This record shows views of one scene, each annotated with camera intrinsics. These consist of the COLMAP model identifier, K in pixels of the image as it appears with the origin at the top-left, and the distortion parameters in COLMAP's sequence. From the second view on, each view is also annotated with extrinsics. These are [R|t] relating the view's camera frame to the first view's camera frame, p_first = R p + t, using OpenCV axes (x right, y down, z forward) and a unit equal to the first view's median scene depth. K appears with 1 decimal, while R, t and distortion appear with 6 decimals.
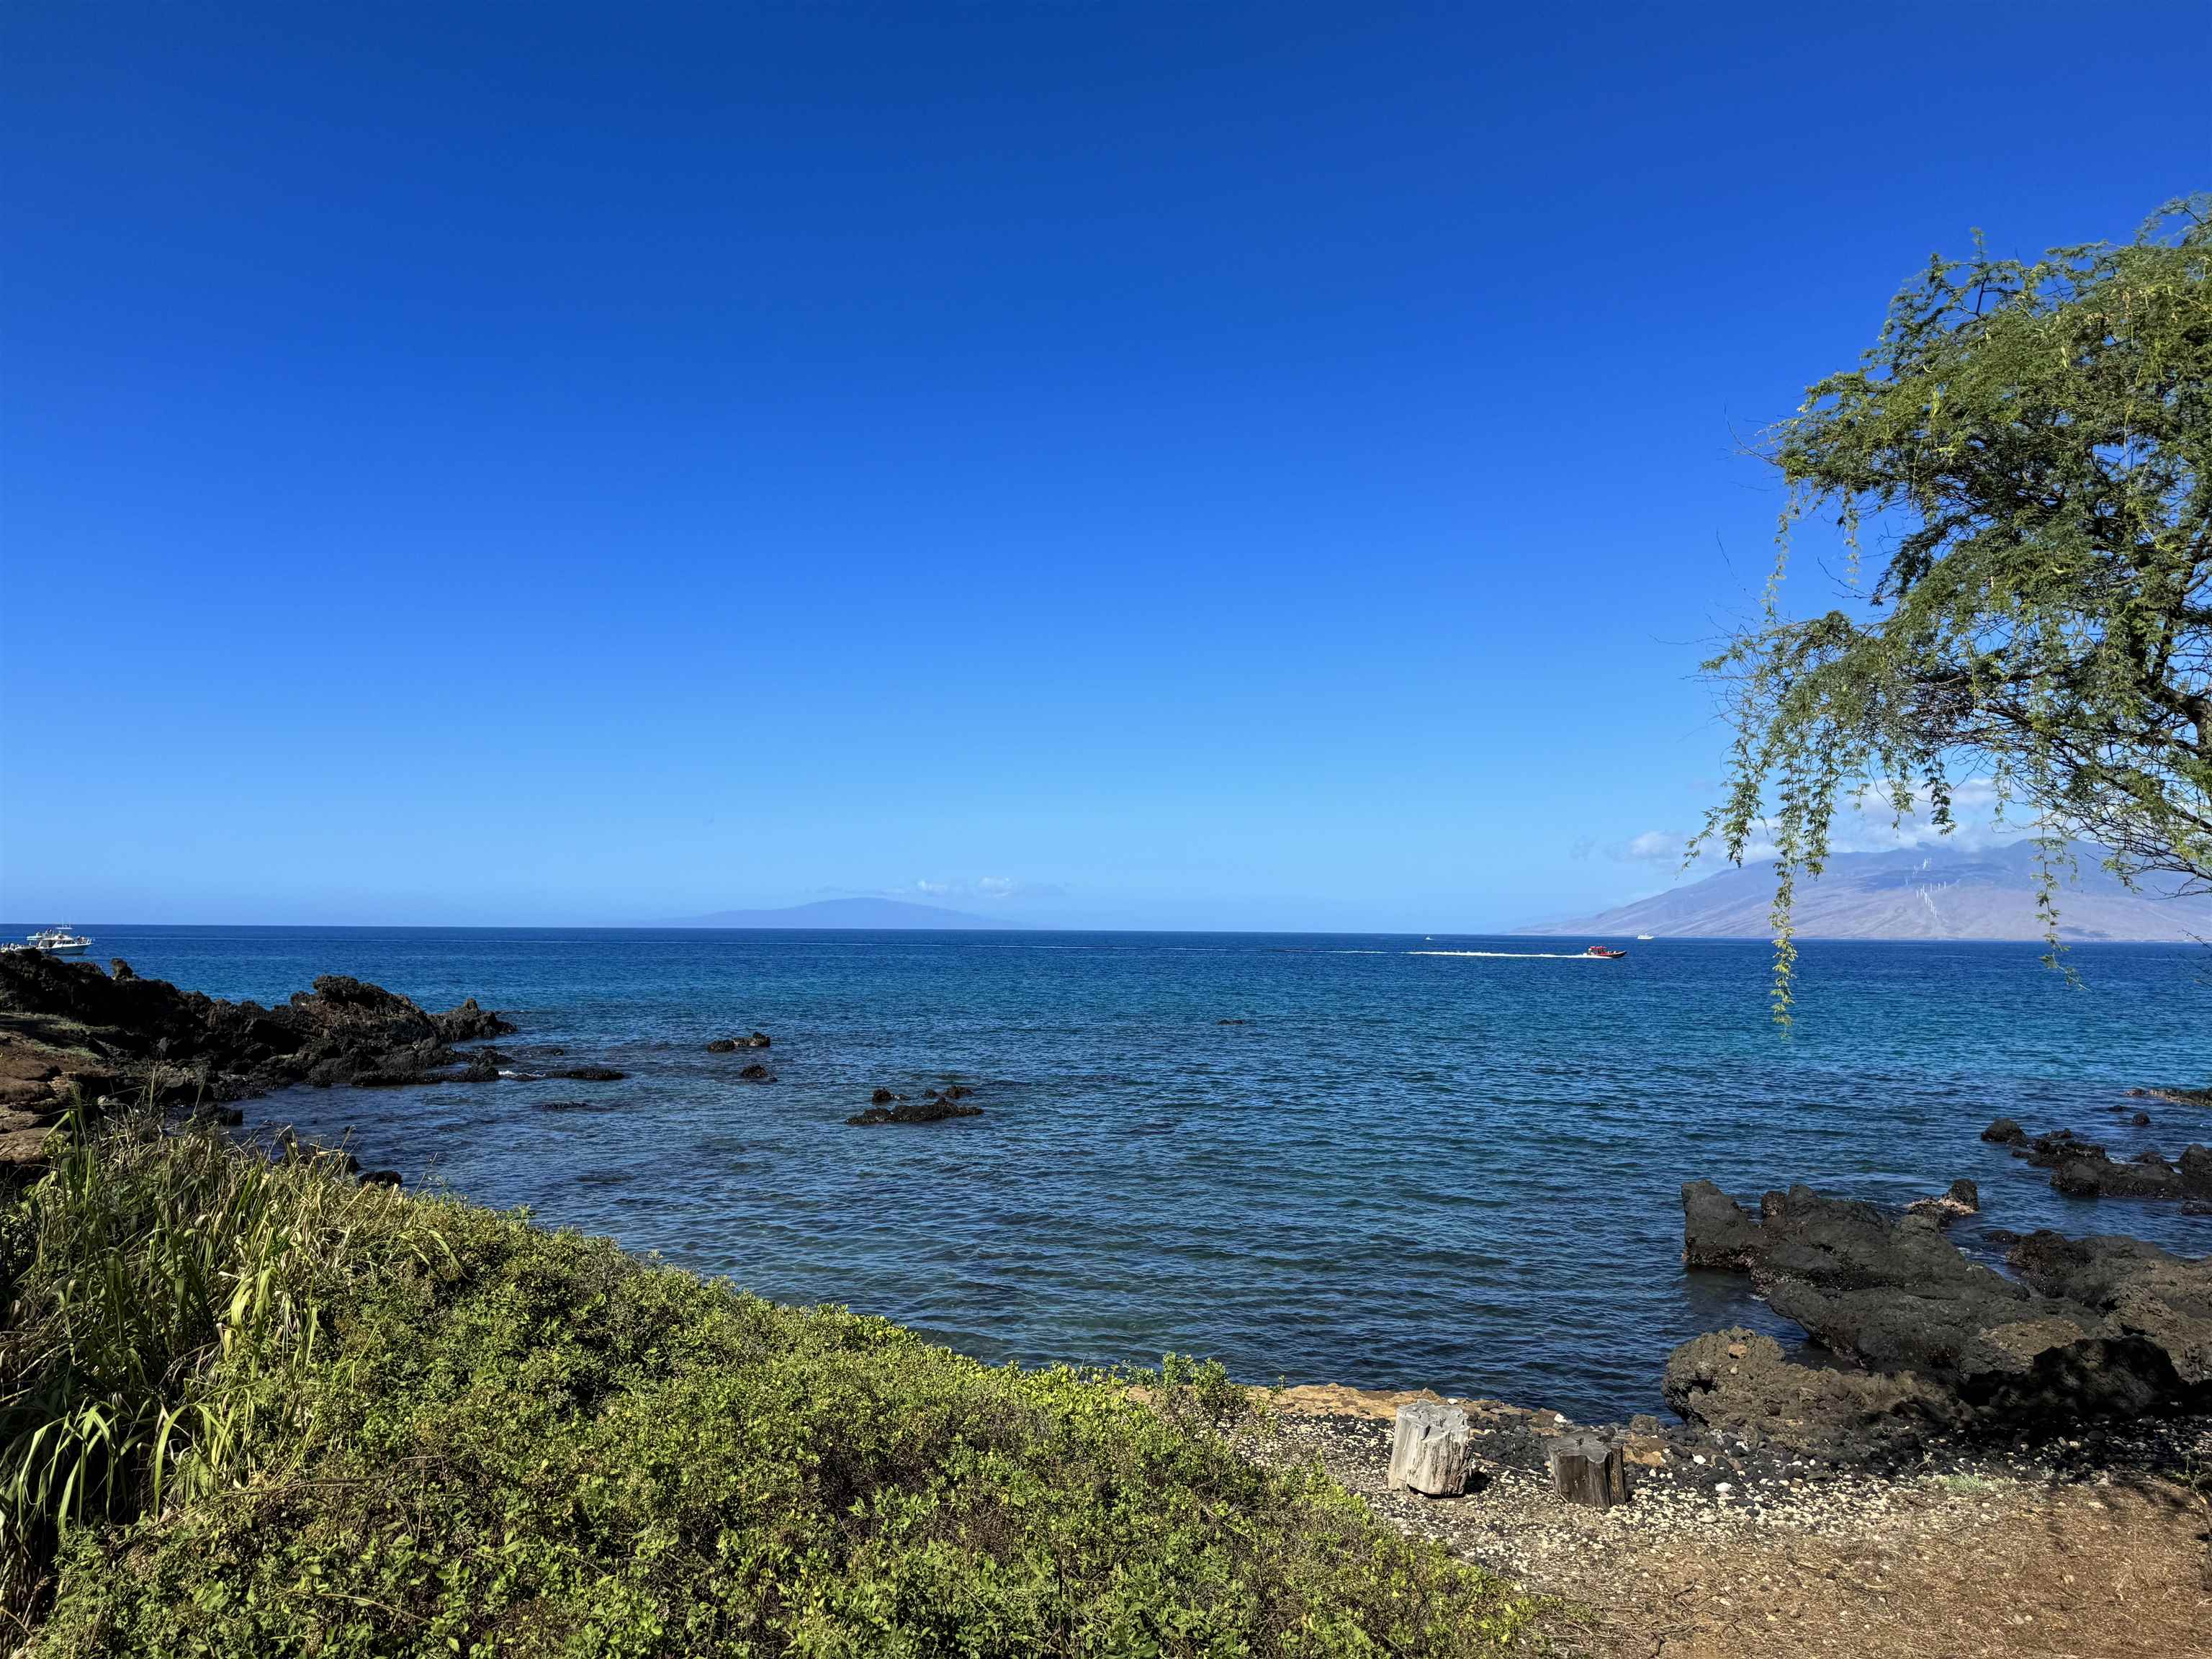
lens RADIAL K [[1550.9, 0, 1106.0], [0, 1550.9, 829.5], [0, 0, 1]] dist [0.099204, -0.133422]
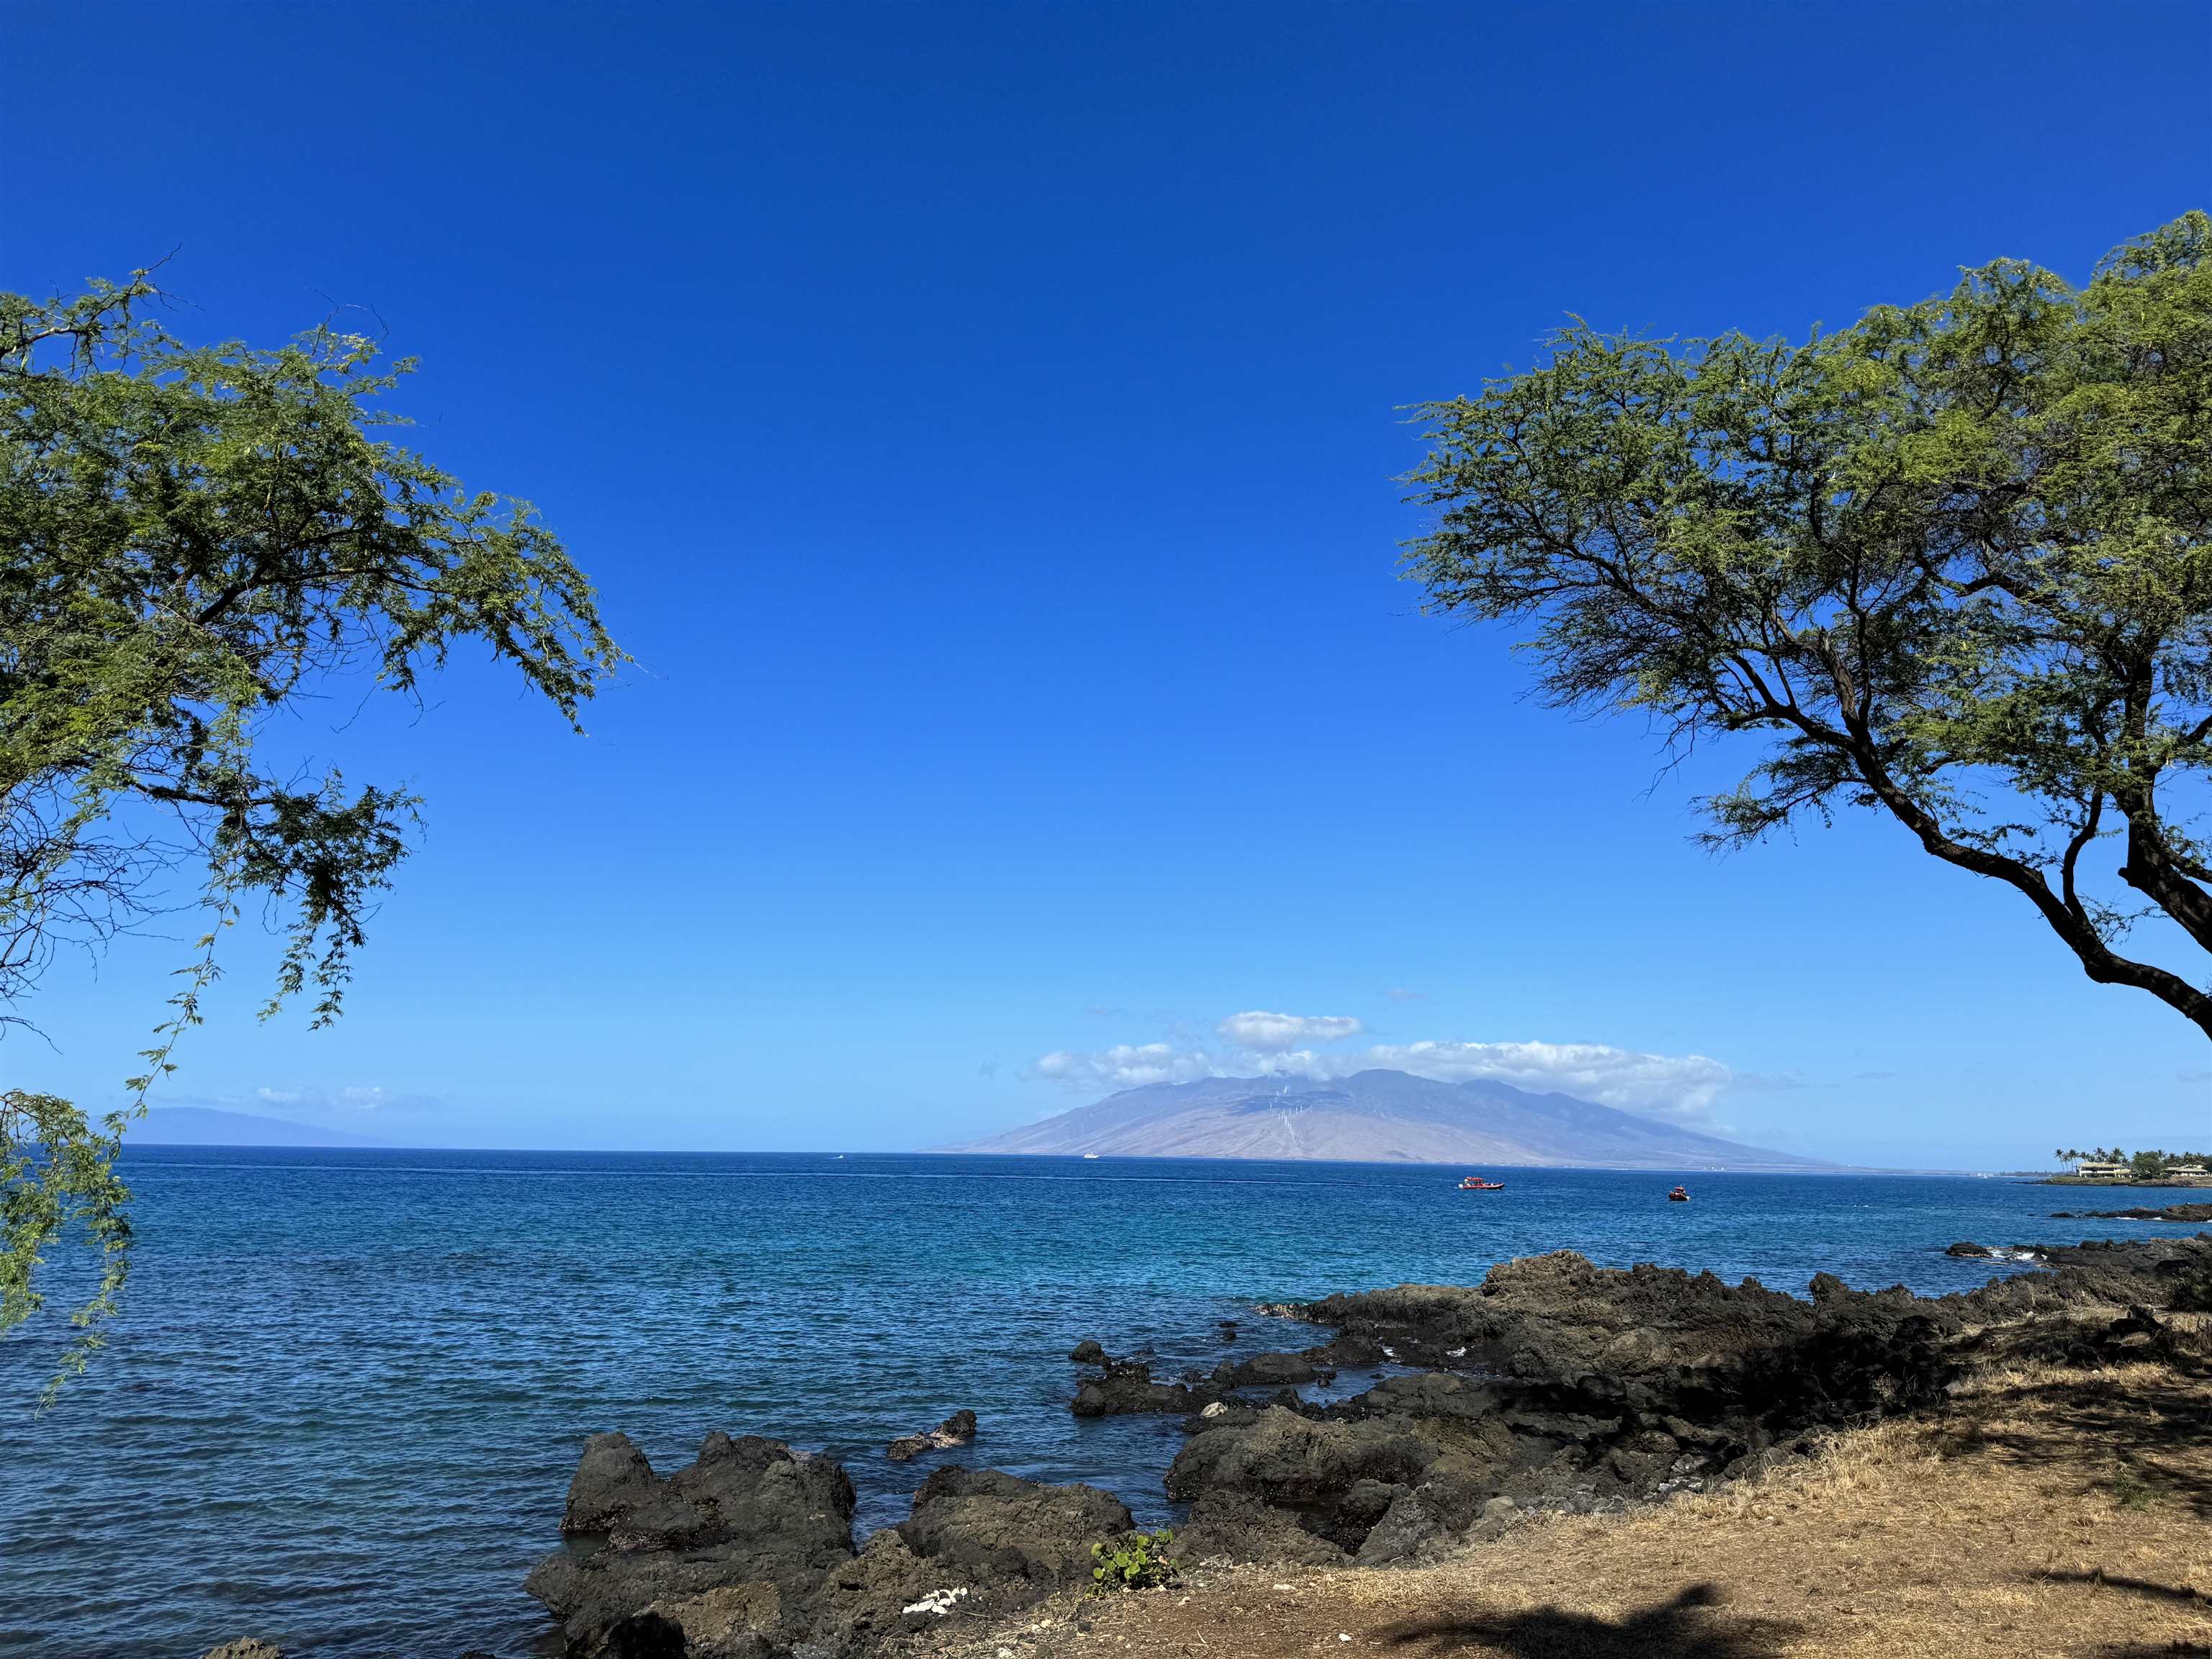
lens RADIAL K [[1550.9, 0, 1106.0], [0, 1550.9, 829.5], [0, 0, 1]] dist [0.099204, -0.133422]
pose [[0.935148, 0.080690, 0.344945, 0.129944], [-0.033059, 0.989342, -0.141806, -0.001715], [-0.352711, 0.121206, 0.927849, 0.001256]]
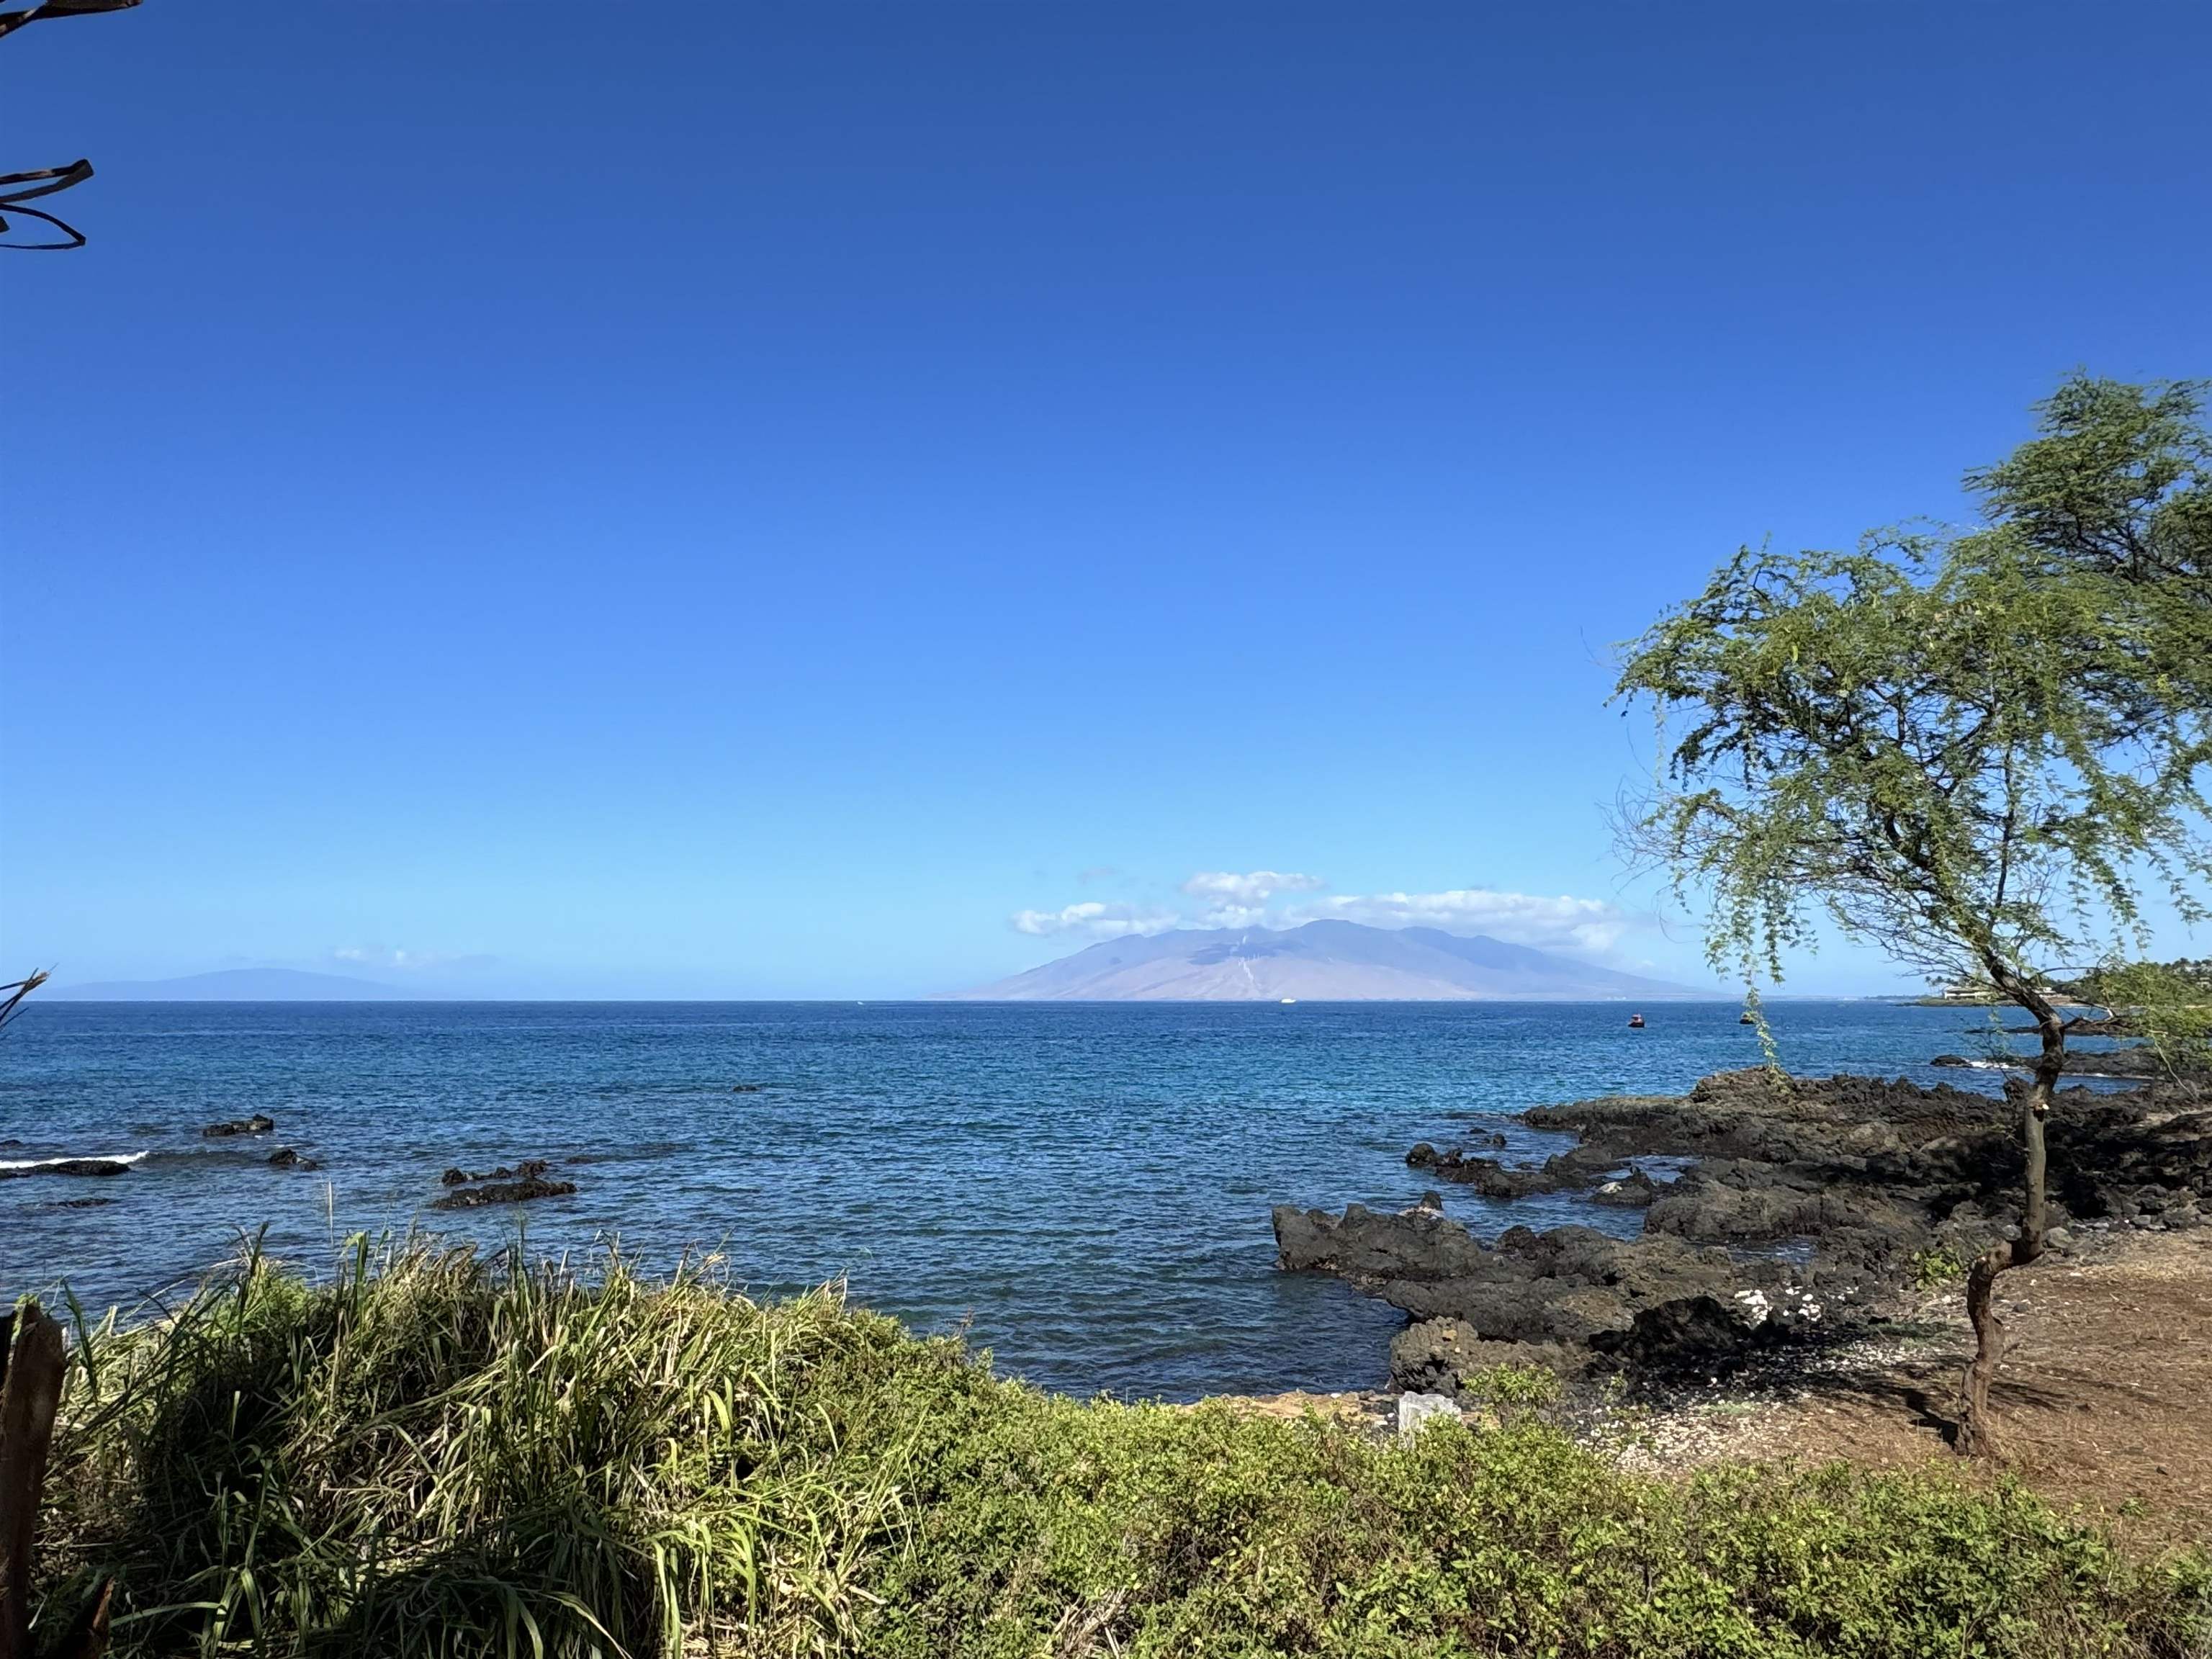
lens RADIAL K [[1406.9, 0, 1106.0], [0, 1406.9, 829.5], [0, 0, 1]] dist [0.014014, 0.003151]
pose [[0.927384, 0.036692, 0.372307, -0.066520], [-0.016652, 0.998241, -0.056903, -0.002426], [-0.373740, 0.046571, 0.926364, 0.004178]]
